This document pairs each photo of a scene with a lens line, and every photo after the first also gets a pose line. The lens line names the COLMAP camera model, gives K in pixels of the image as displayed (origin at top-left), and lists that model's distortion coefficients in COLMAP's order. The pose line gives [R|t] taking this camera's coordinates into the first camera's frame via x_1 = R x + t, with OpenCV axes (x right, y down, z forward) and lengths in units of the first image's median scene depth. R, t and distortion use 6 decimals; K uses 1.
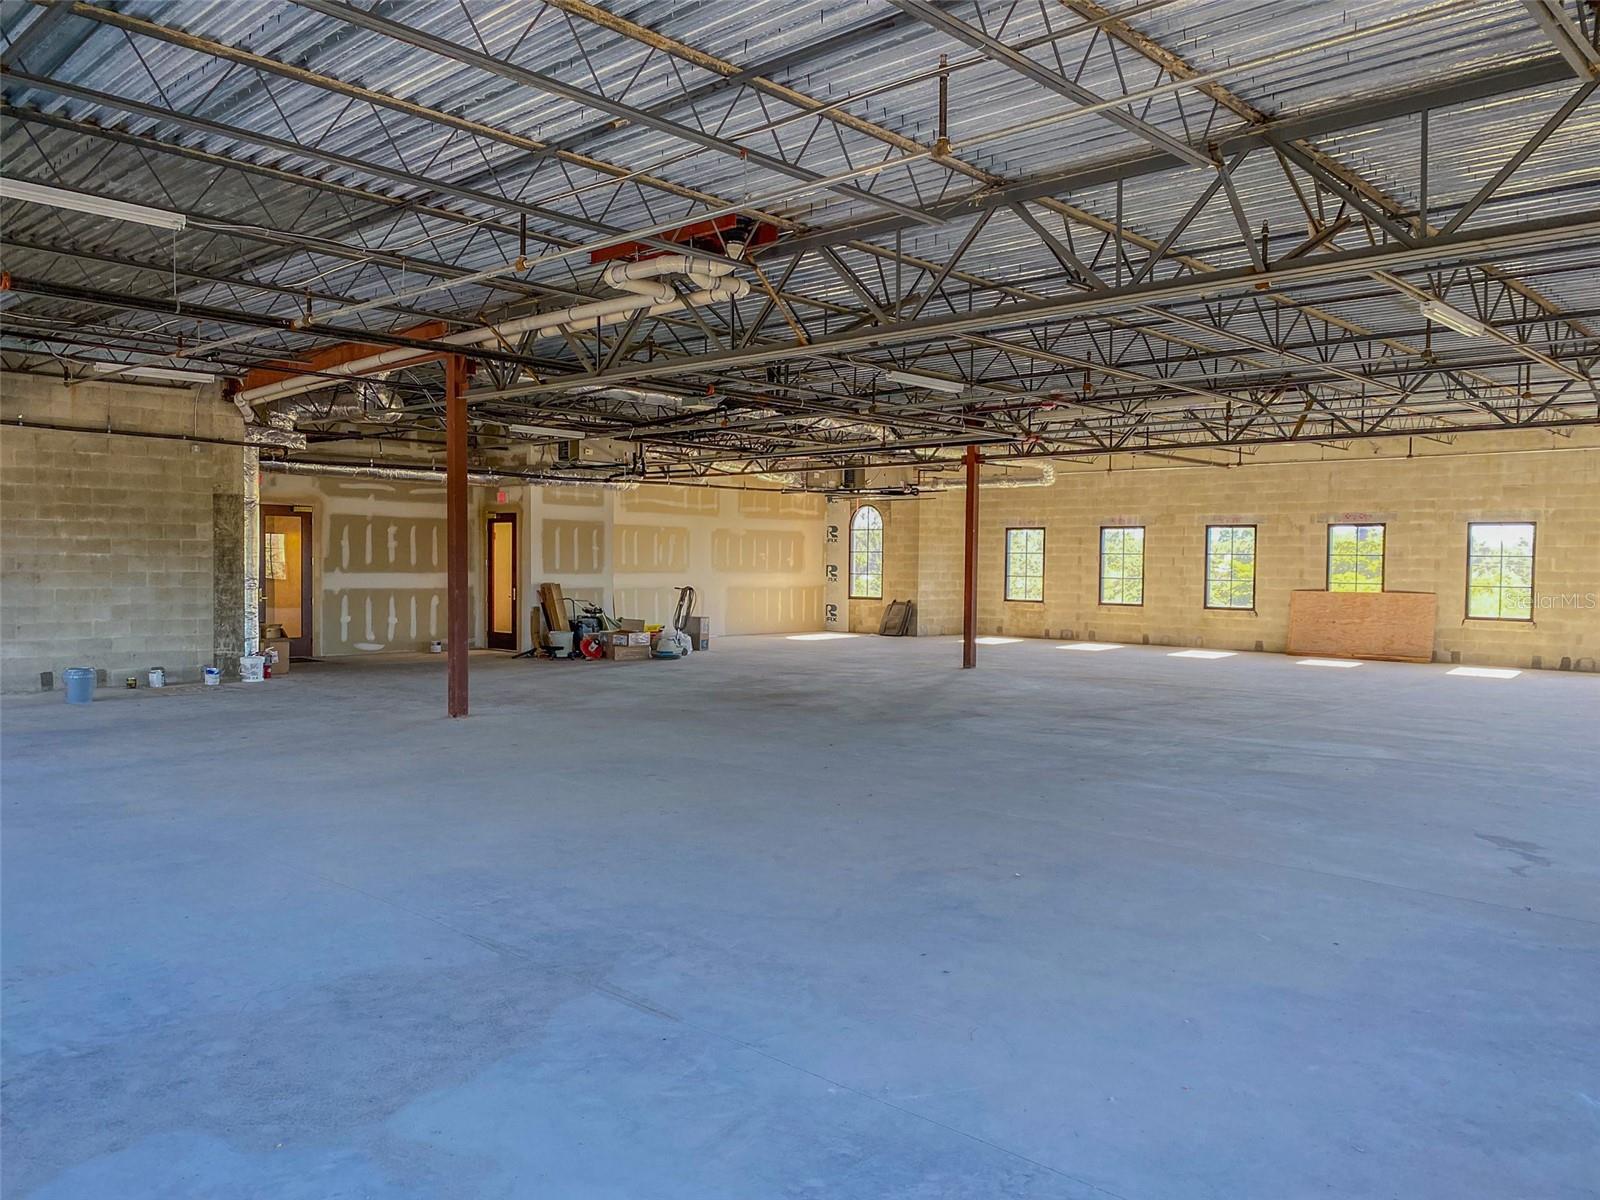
lens RADIAL K [[1230.1, 0, 797.5], [0, 1230.1, 599.4], [0, 0, 1]] dist [0.002589, -0.000026]
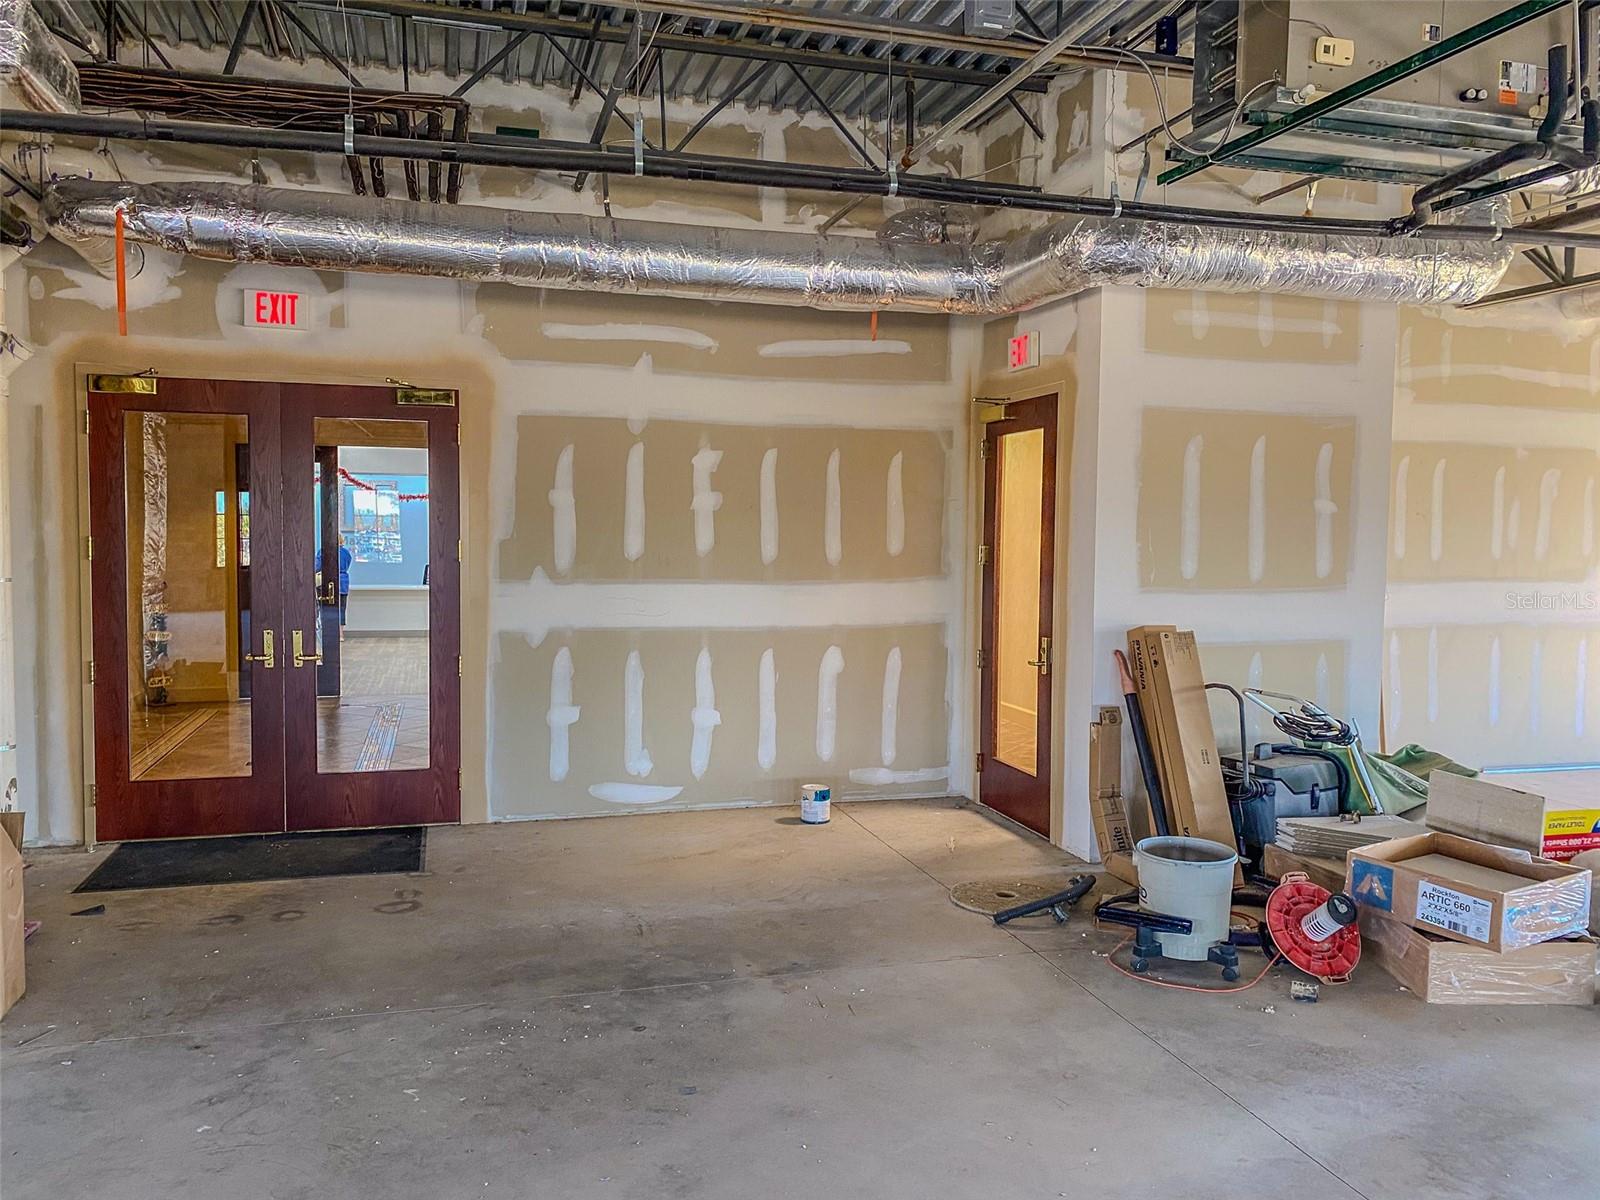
lens RADIAL K [[1212.1, 0, 802.3], [0, 1212.1, 583.3], [0, 0, 1]] dist [0.003974, -0.002839]
pose [[0.861087, 0.022278, -0.507969, -0.129379], [-0.017101, 0.999743, 0.014857, -0.027015], [0.508169, -0.004106, 0.861247, 0.714644]]
